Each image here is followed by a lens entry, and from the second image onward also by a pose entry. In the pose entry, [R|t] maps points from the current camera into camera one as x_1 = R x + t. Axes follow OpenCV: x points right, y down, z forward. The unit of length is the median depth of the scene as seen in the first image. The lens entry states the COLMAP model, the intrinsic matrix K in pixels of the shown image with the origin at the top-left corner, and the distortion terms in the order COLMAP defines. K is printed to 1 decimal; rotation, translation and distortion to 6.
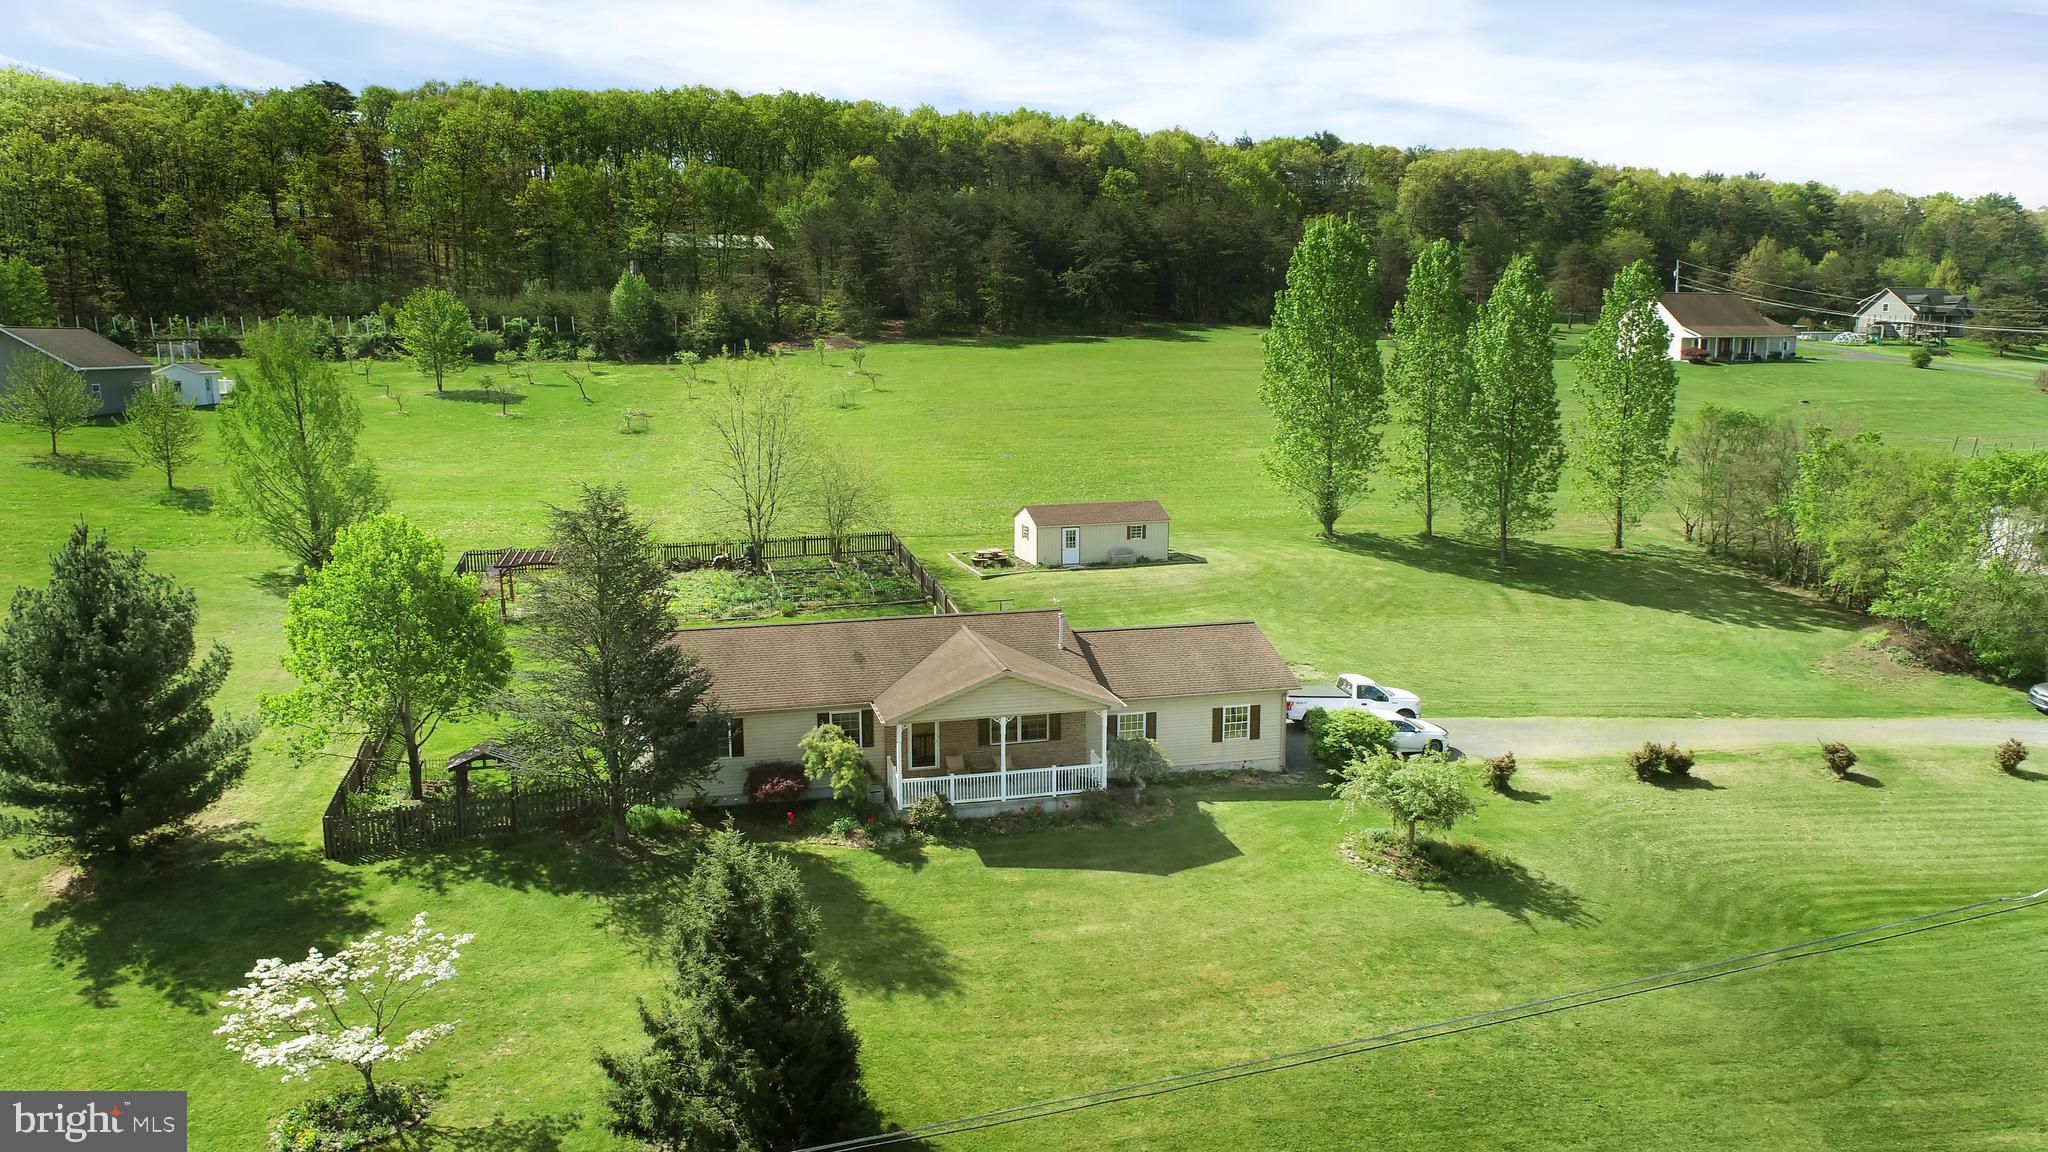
lens RADIAL K [[1372.9, 0, 1031.9], [0, 1372.9, 578.3], [0, 0, 1]] dist [-0.016708, 0.002156]
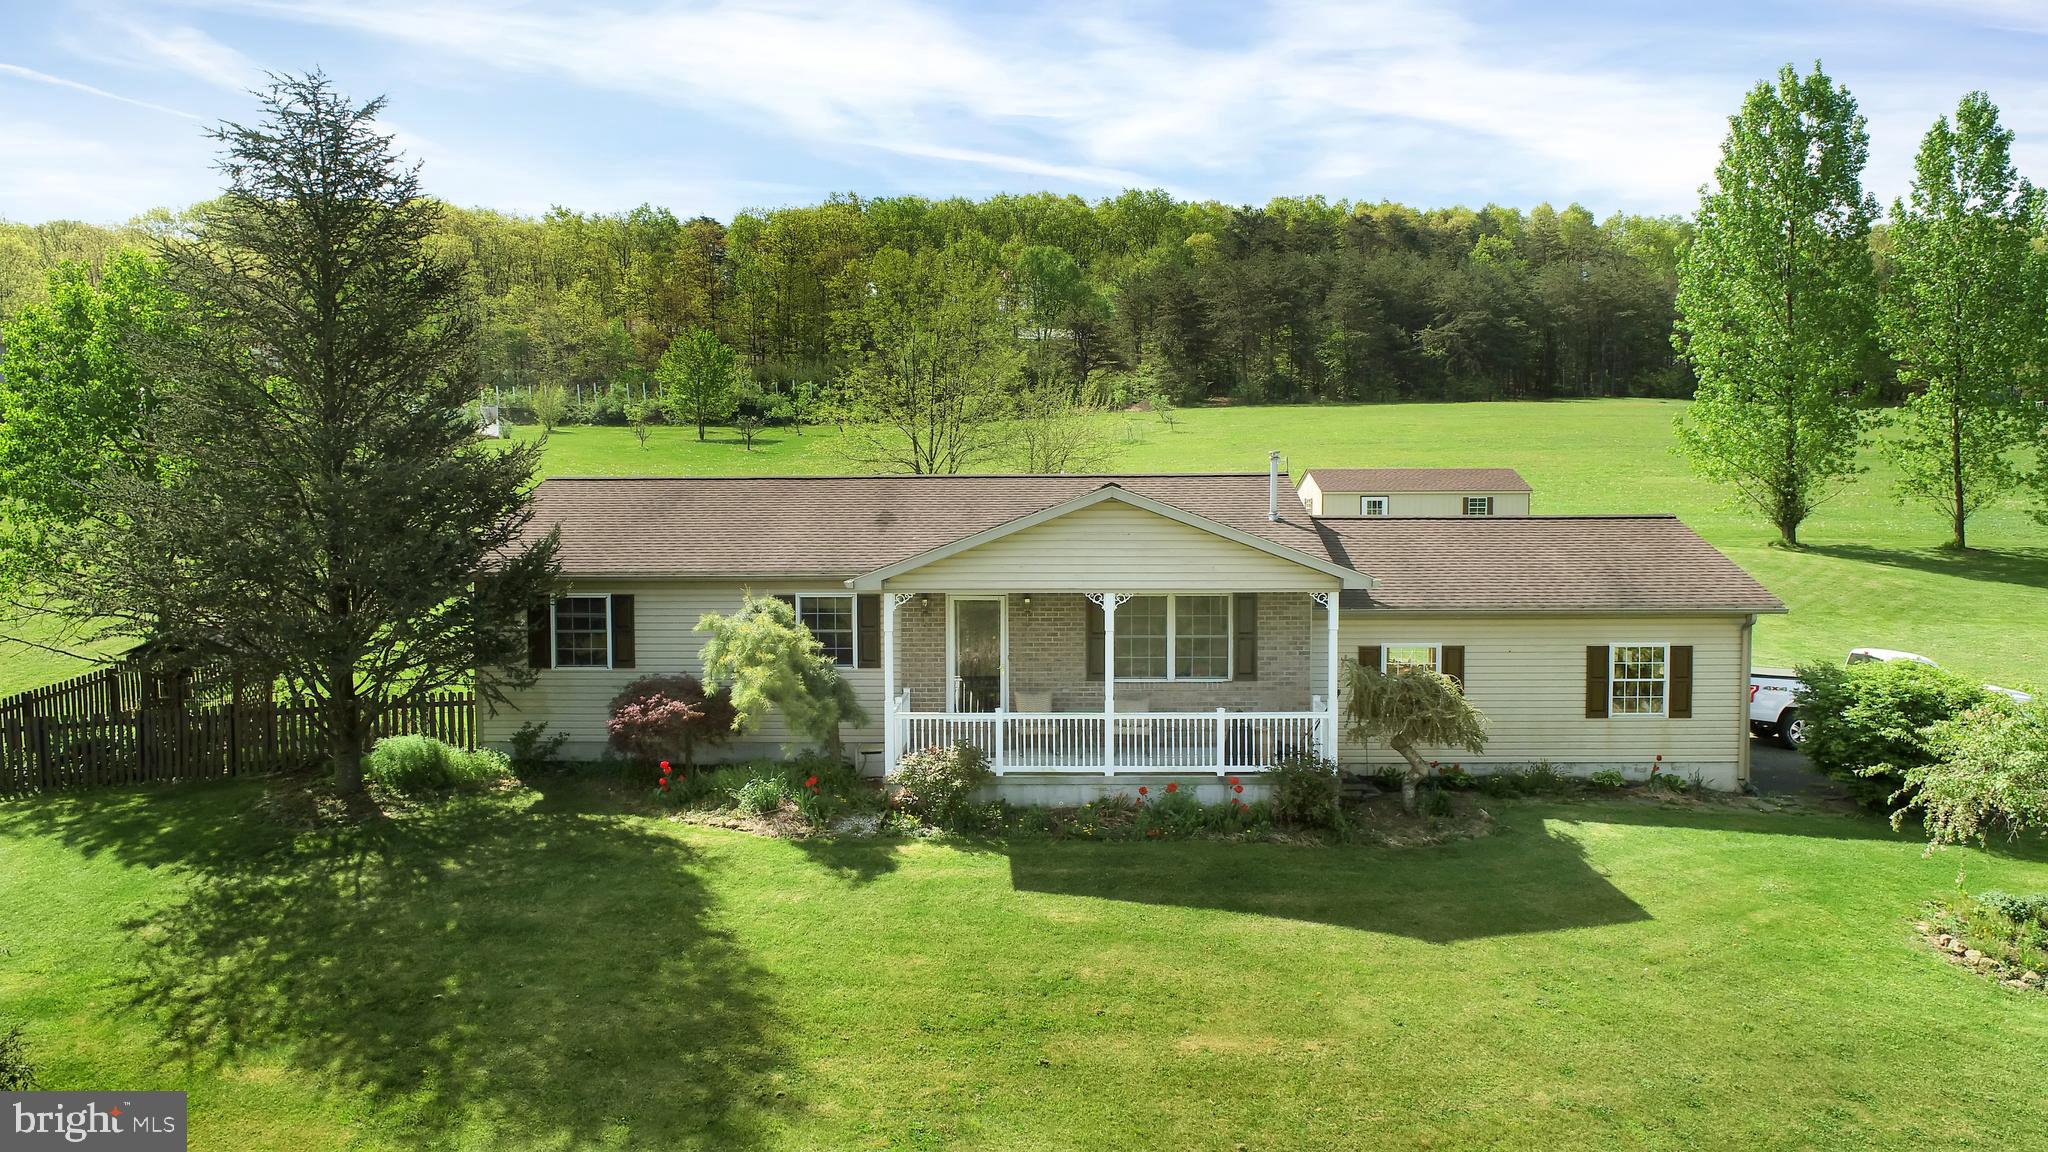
lens RADIAL K [[1372.9, 0, 1031.9], [0, 1372.9, 578.3], [0, 0, 1]] dist [-0.016708, 0.002156]
pose [[0.963140, 0.009318, -0.268839, 0.047013], [-0.042523, 0.992108, -0.117960, 0.088587], [0.265618, 0.125044, 0.955935, 0.310692]]
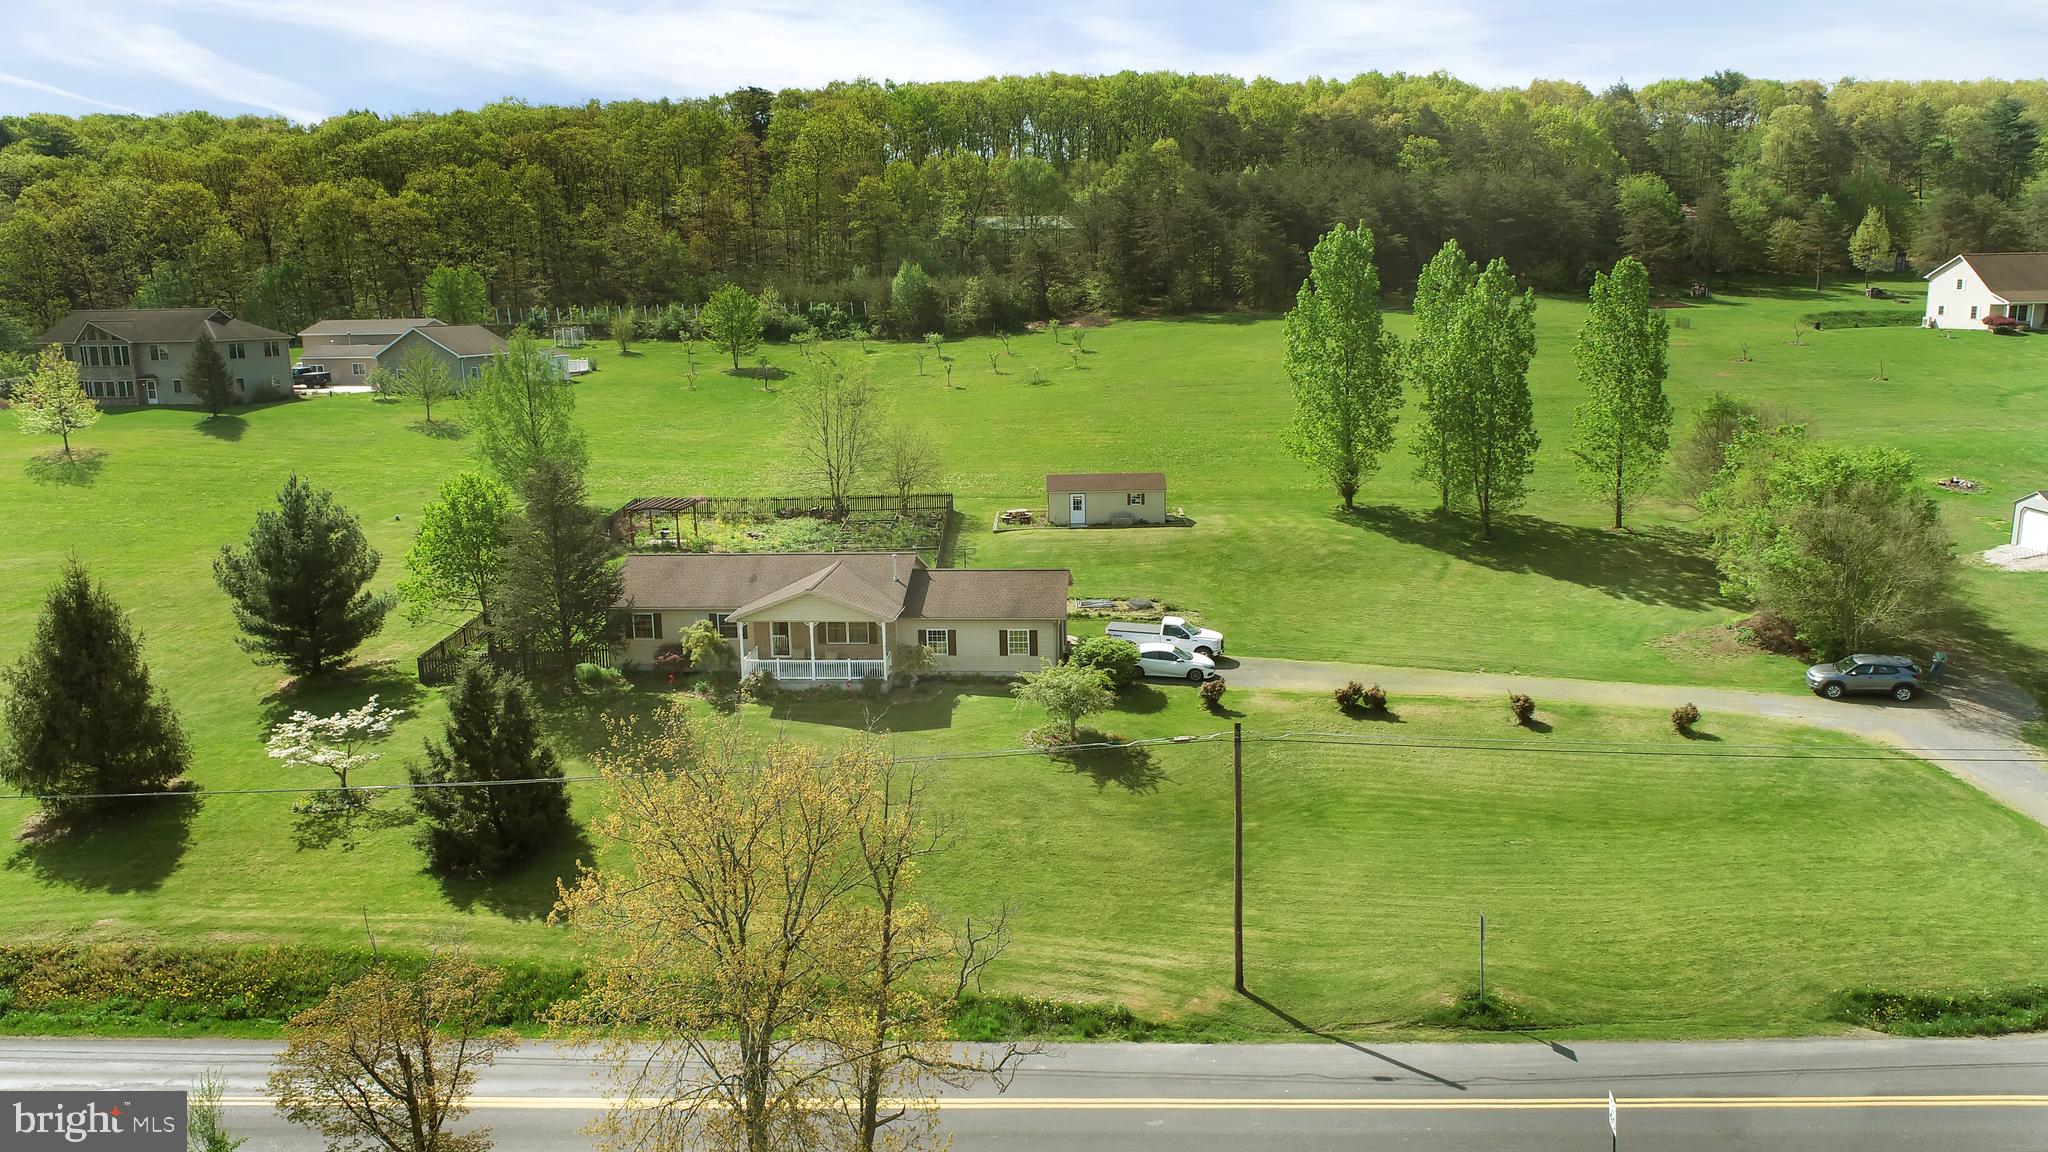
lens RADIAL K [[1413.5, 0, 1040.9], [0, 1413.5, 580.4], [0, 0, 1]] dist [-0.010049, -0.000563]
pose [[0.945822, 0.048667, -0.321017, 0.399237], [-0.039053, 0.998577, 0.036325, -0.004269], [0.322328, -0.021820, 0.946377, -0.197621]]
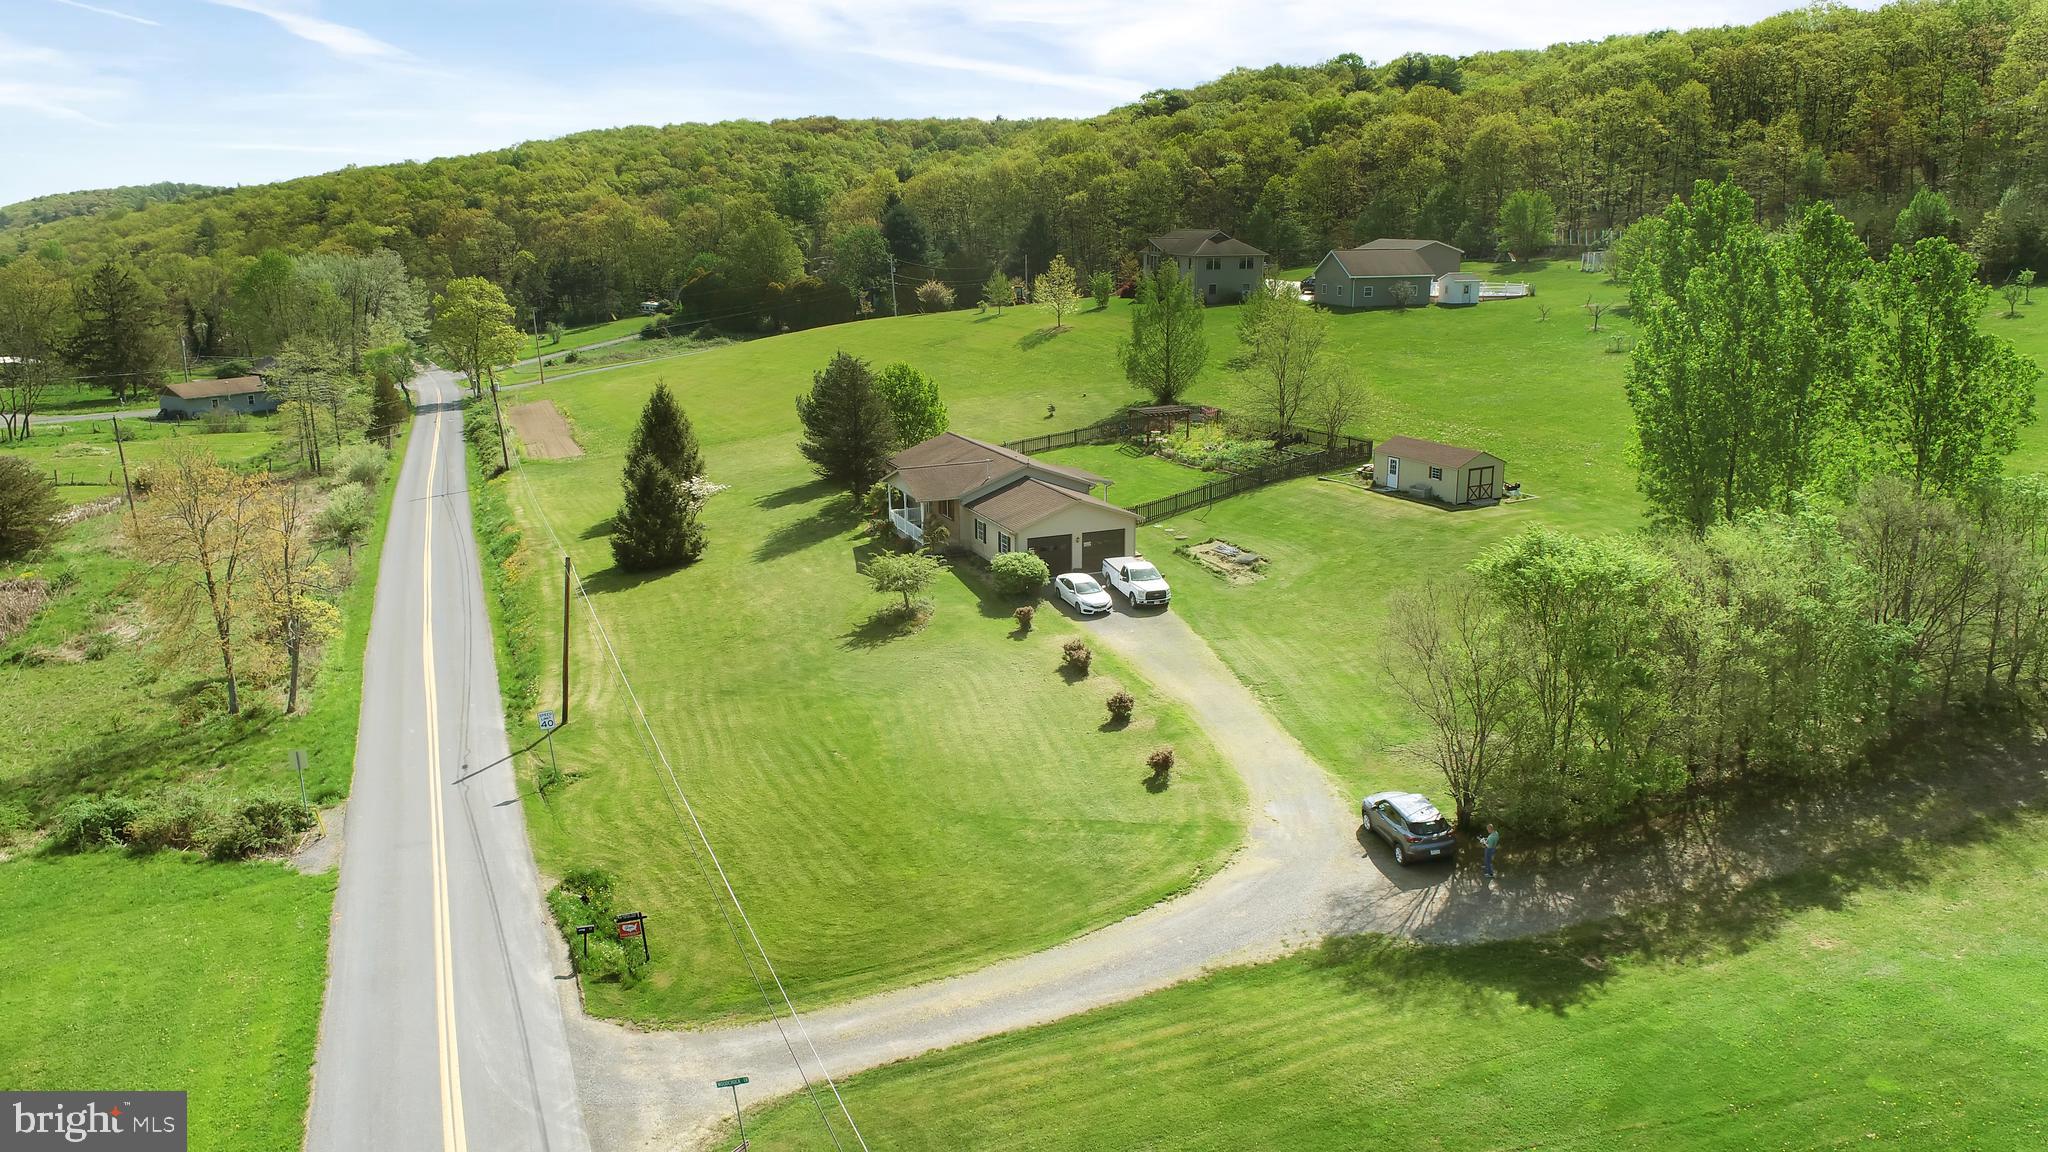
lens RADIAL K [[1372.9, 0, 1031.9], [0, 1372.9, 578.3], [0, 0, 1]] dist [-0.016708, 0.002156]
pose [[0.146577, 0.256657, -0.955323, 1.148874], [-0.166504, 0.958376, 0.231930, -0.160022], [0.975085, 0.125069, 0.183210, 0.475244]]
